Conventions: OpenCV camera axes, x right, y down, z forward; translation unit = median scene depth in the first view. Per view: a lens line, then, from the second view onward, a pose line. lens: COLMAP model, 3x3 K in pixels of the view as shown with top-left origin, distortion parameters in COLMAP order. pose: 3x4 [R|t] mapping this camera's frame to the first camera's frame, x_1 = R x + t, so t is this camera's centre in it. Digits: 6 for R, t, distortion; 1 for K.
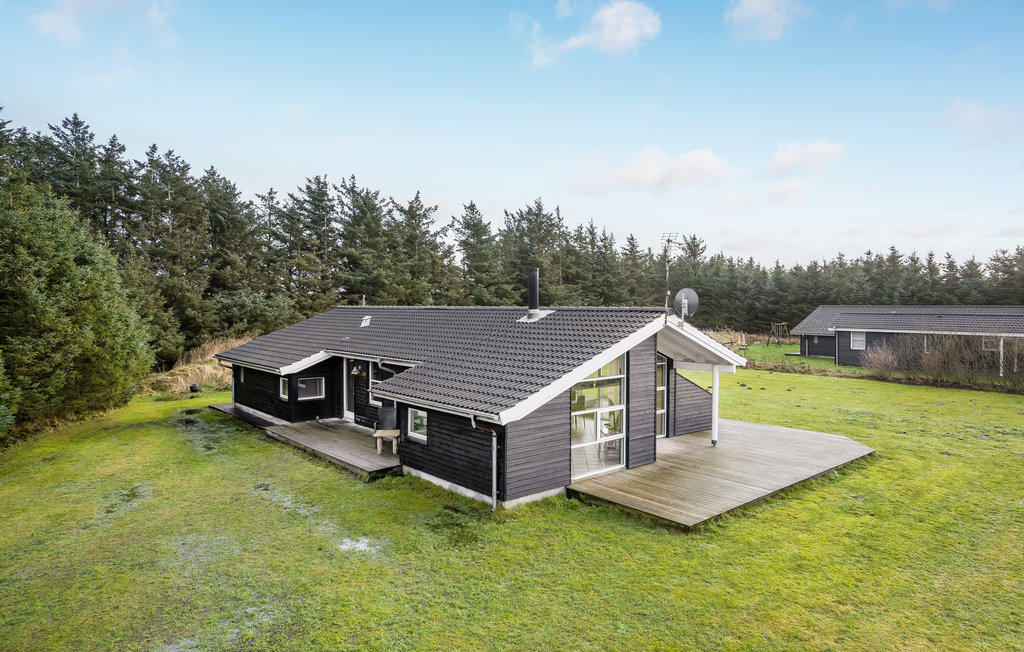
lens RADIAL K [[617.7, 0, 512.0], [0, 617.7, 326.0], [0, 0, 1]] dist [0.000292, 0.000084]
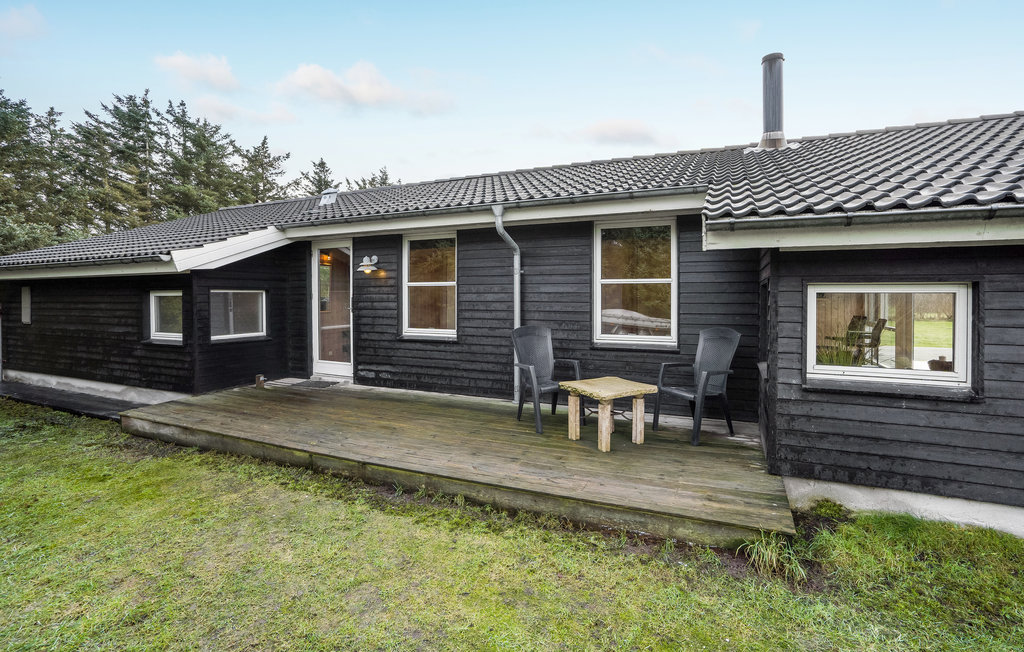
lens RADIAL K [[472.0, 0, 512.4], [0, 472.0, 306.4], [0, 0, 1]] dist [-0.037522, 0.021548]
pose [[0.911326, -0.021227, 0.411137, -0.118977], [0.023128, 0.999732, 0.000351, 0.041793], [-0.411035, 0.009189, 0.911573, 0.256371]]
